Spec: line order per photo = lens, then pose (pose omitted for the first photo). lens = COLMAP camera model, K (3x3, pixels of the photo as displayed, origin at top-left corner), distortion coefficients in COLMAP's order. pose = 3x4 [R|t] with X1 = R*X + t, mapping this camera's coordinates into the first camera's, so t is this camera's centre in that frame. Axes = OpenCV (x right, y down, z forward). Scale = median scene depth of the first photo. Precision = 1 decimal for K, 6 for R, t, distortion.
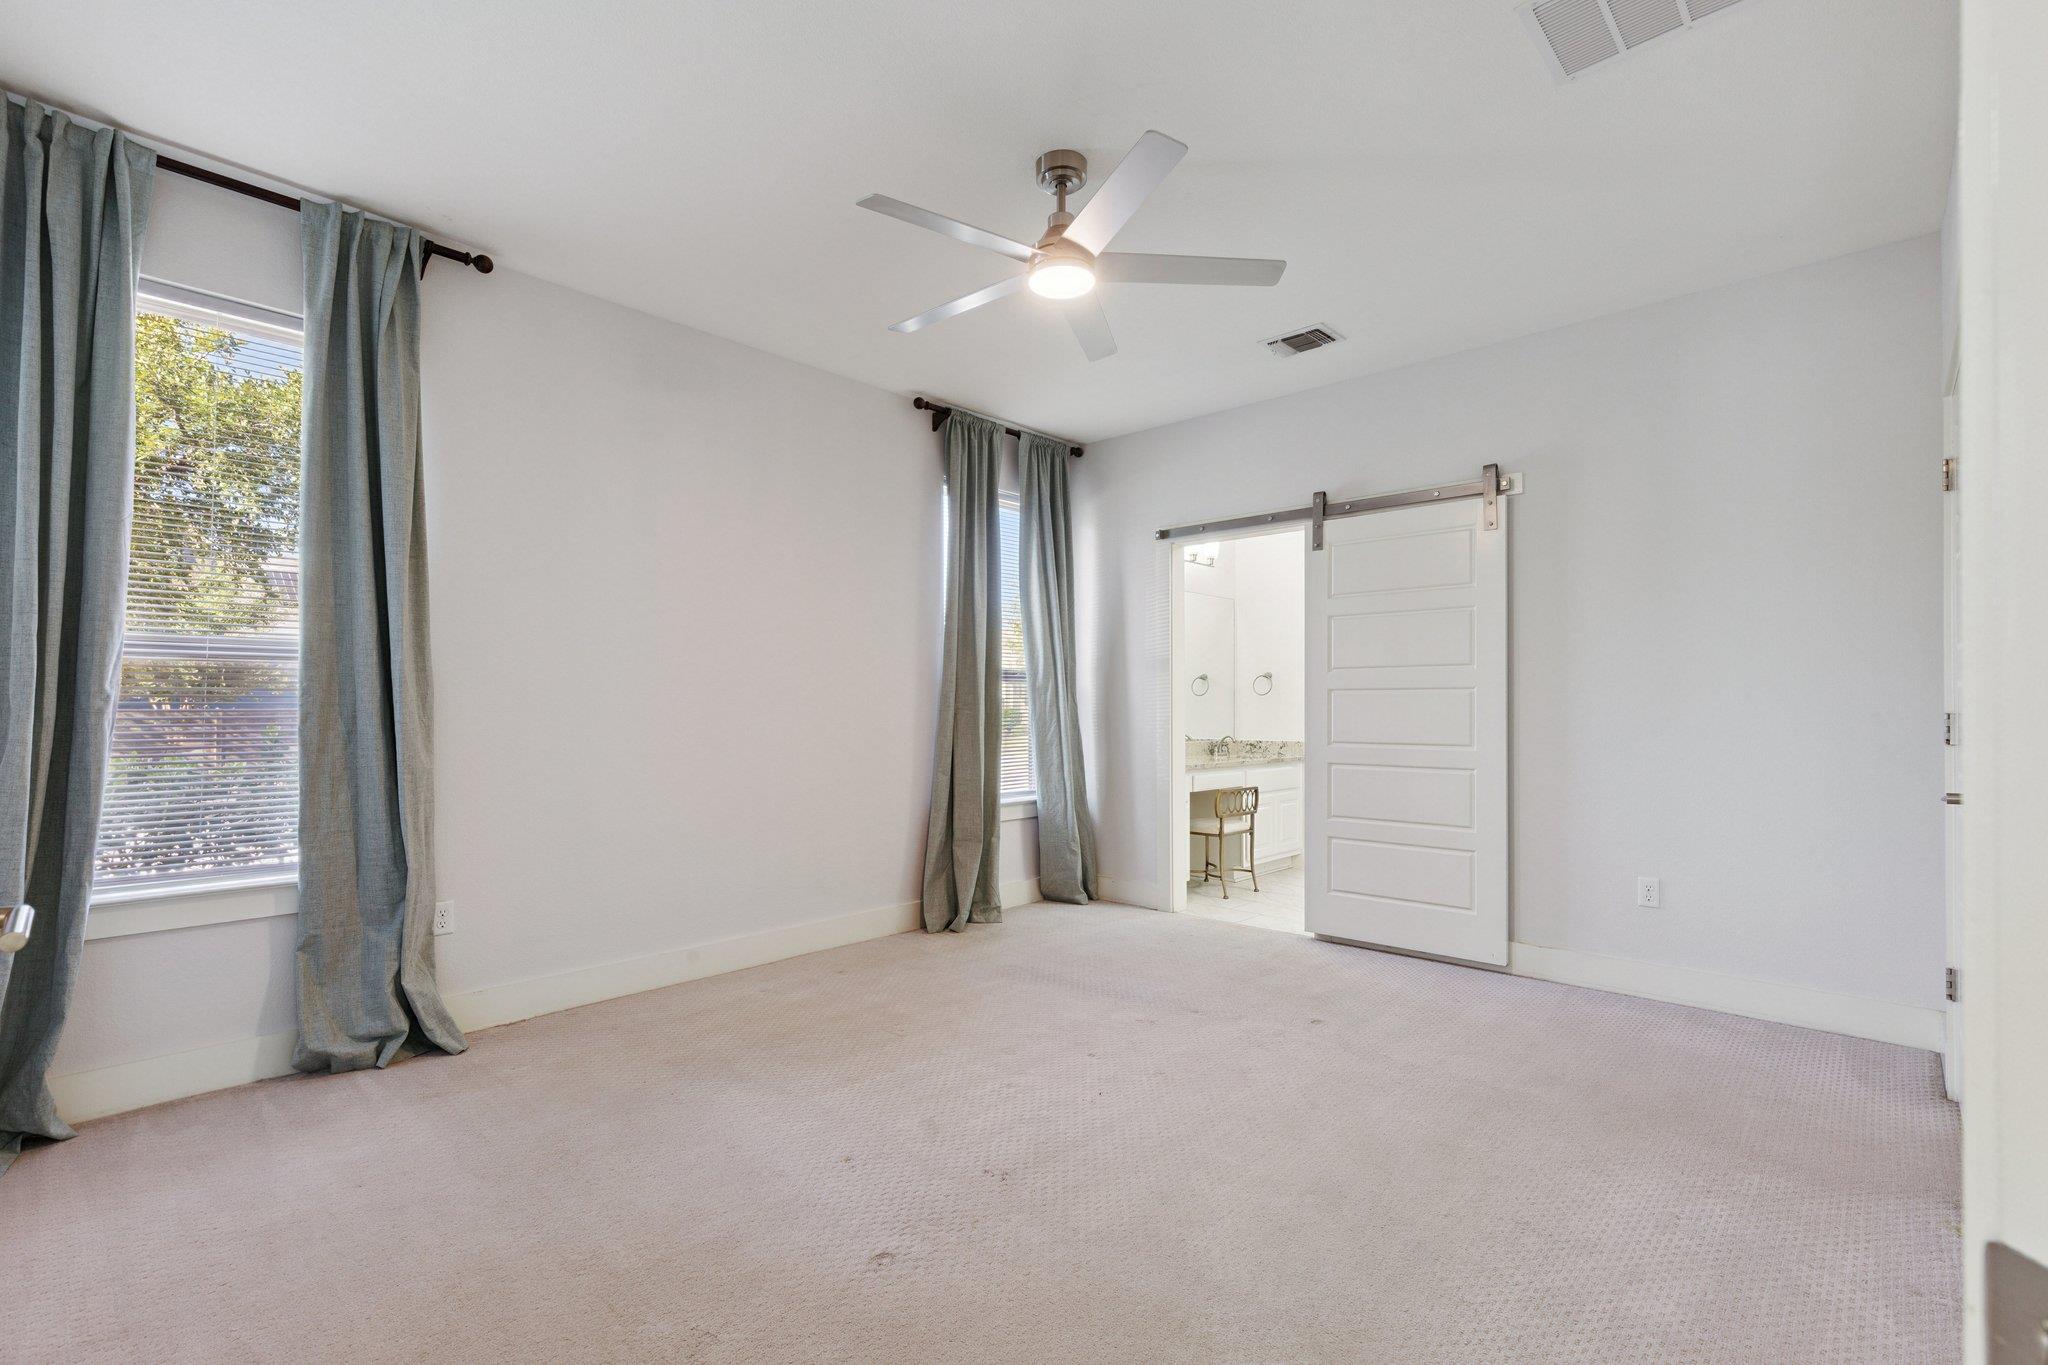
lens RADIAL K [[935.0, 0, 1025.7], [0, 935.0, 696.5], [0, 0, 1]] dist [-0.001346, -0.000239]
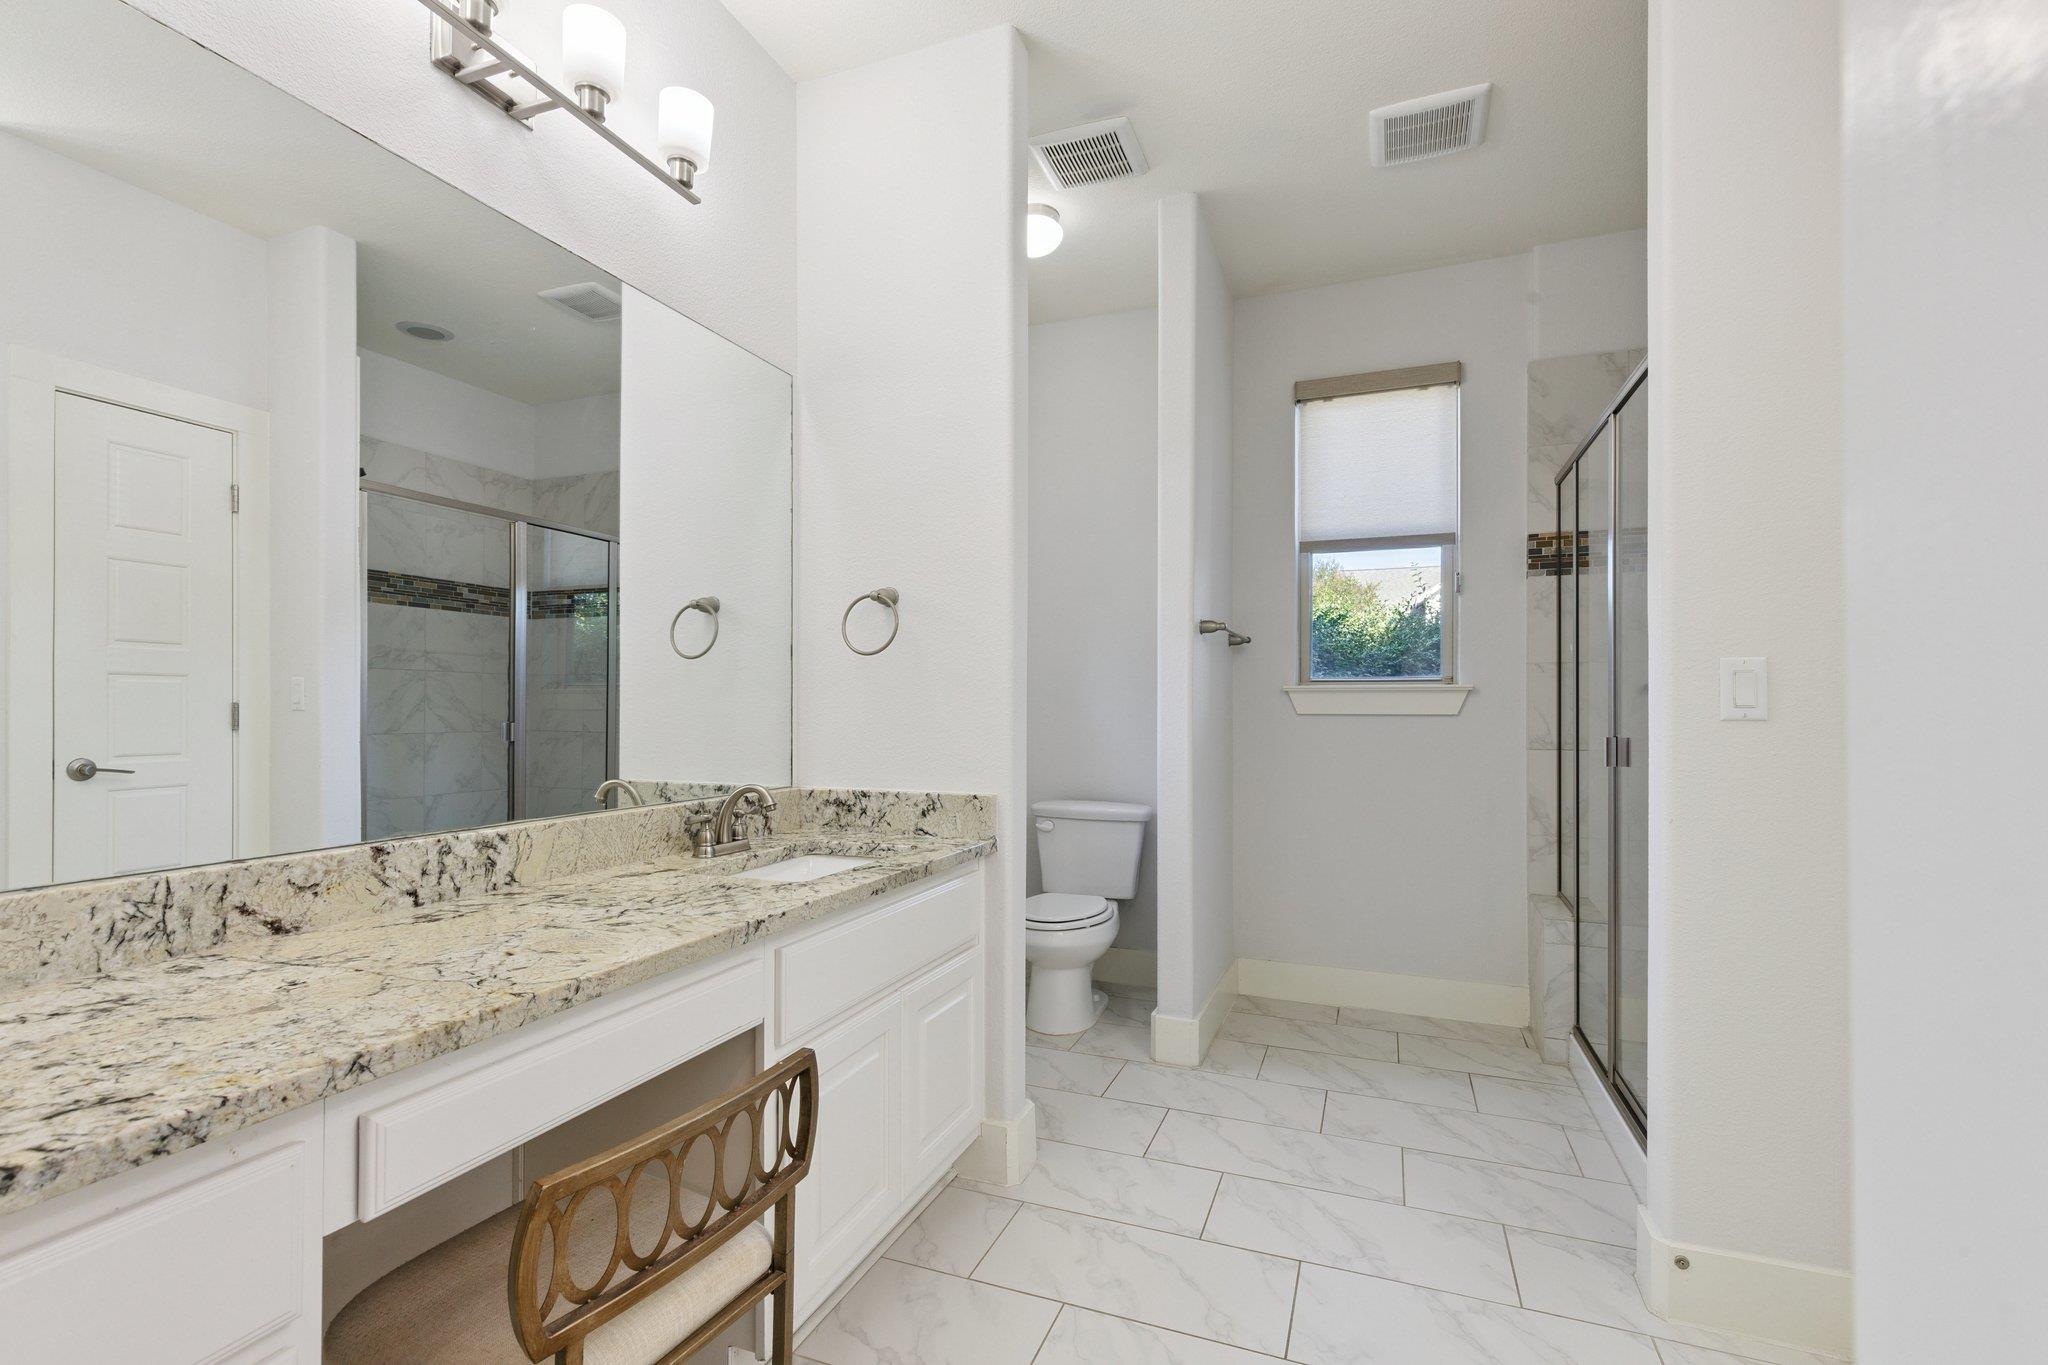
lens RADIAL K [[935.0, 0, 1030.9], [0, 935.0, 702.9], [0, 0, 1]] dist [-0.001346, -0.000239]
pose [[0.929815, 0.009011, 0.367916, 0.184293], [-0.011850, 0.999915, 0.005458, 0.012584], [-0.367836, -0.009435, 0.929843, 0.670283]]
